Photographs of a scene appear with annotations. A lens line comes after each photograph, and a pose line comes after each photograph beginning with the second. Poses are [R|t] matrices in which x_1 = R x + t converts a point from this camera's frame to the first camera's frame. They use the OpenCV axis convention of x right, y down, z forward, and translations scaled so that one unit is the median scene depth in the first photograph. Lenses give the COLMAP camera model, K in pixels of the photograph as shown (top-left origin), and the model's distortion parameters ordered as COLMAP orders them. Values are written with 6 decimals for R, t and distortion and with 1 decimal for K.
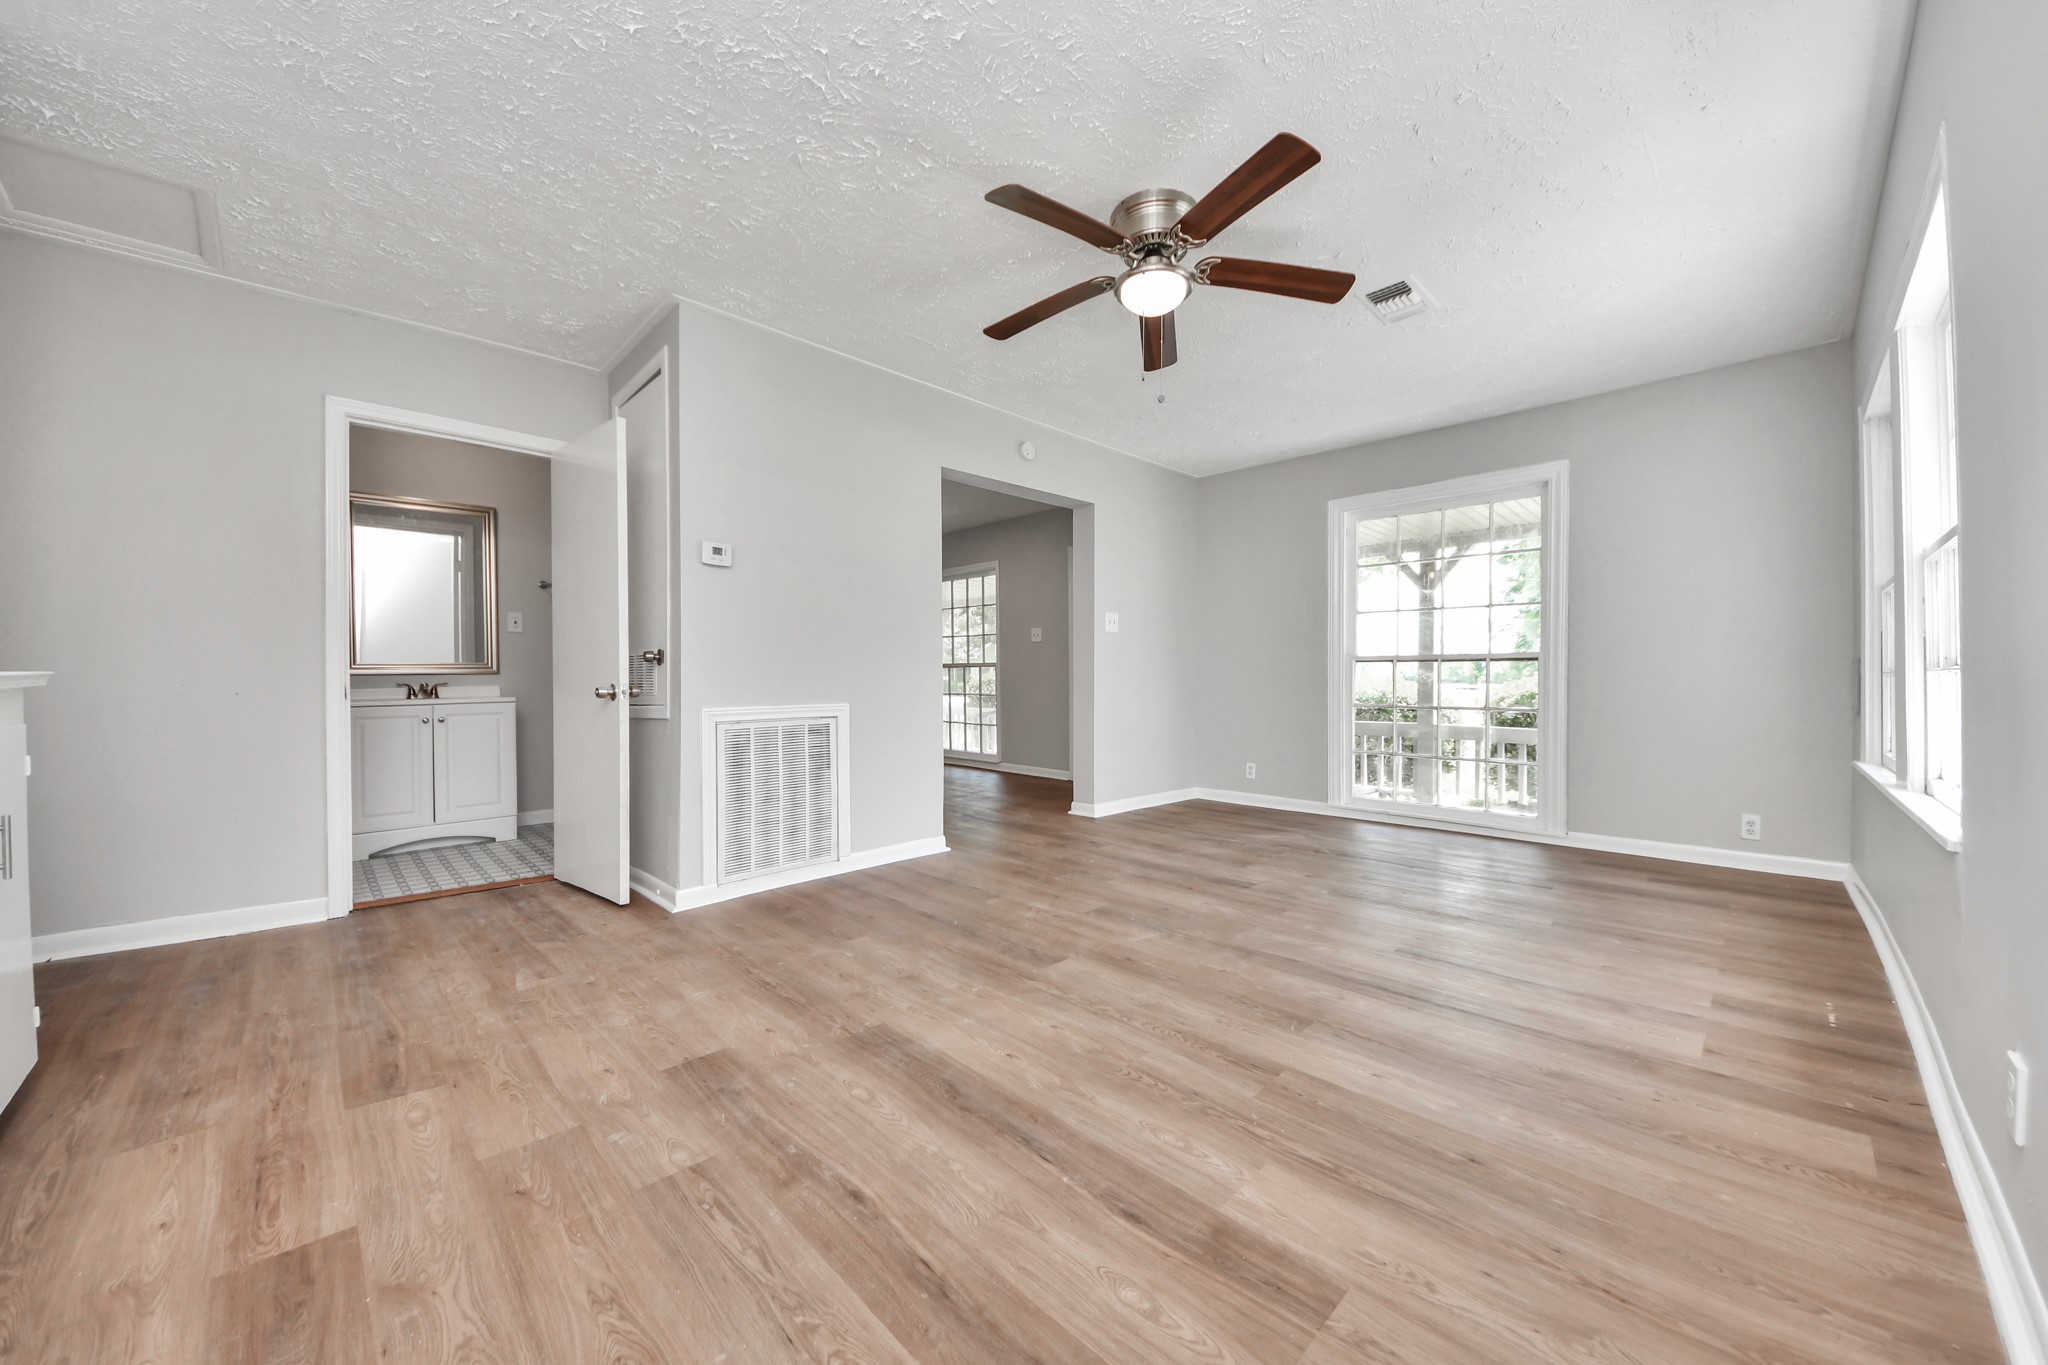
lens RADIAL K [[742.3, 0, 1011.7], [0, 742.3, 678.8], [0, 0, 1]] dist [0.000268, -0.009811]
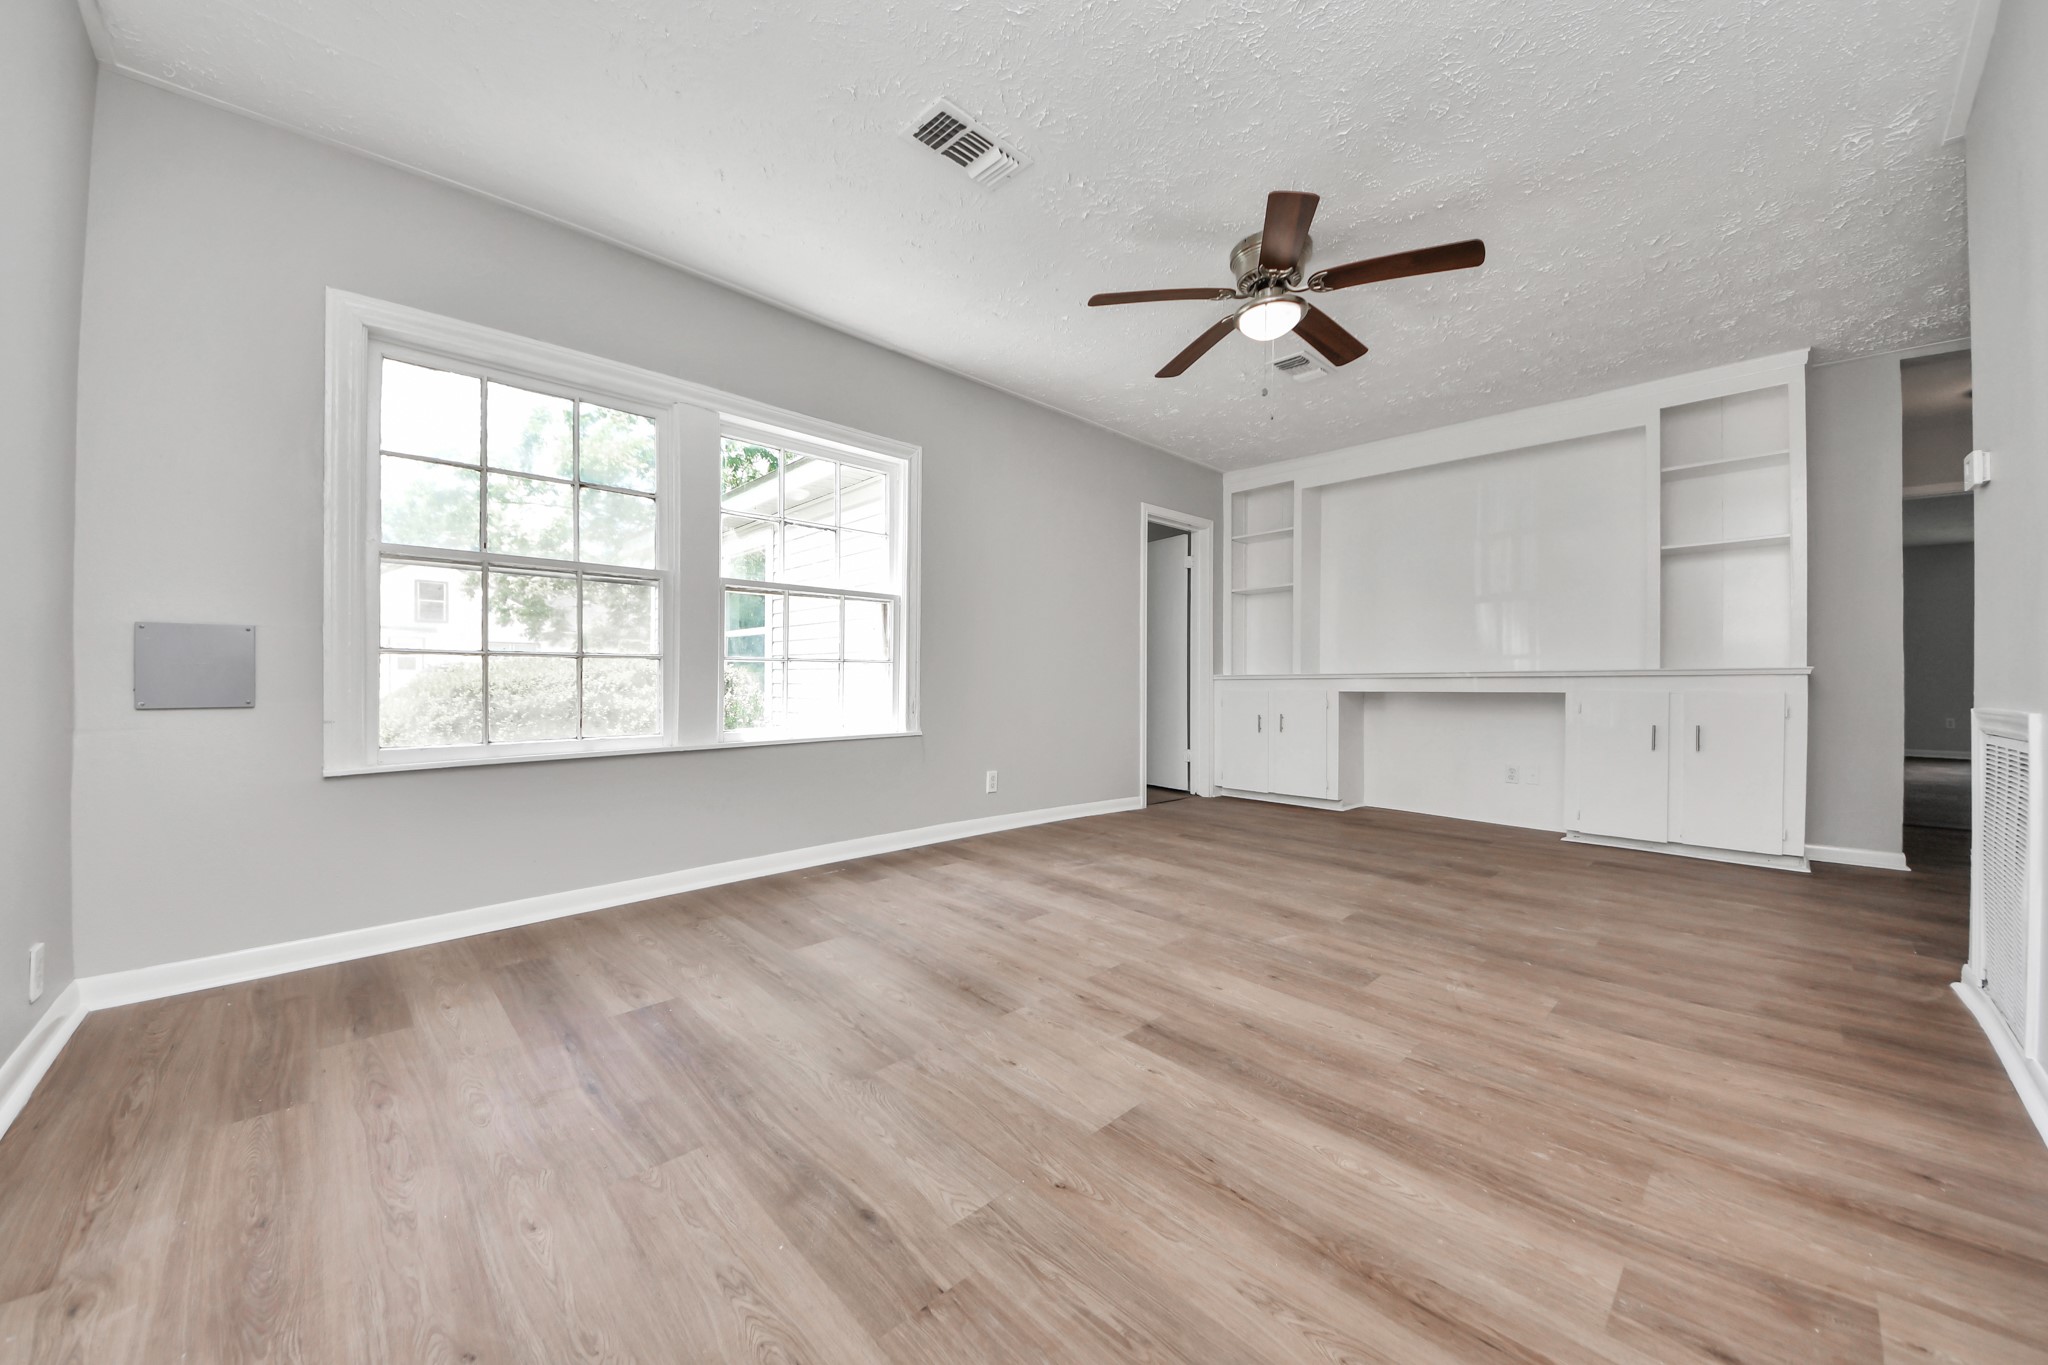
lens RADIAL K [[742.3, 0, 1011.7], [0, 742.3, 678.8], [0, 0, 1]] dist [0.000268, -0.009811]
pose [[-0.999987, 0.003318, 0.003841, 0.508963], [0.003342, 0.999976, 0.006114, 0.014517], [-0.003821, 0.006127, -0.999974, 1.907811]]
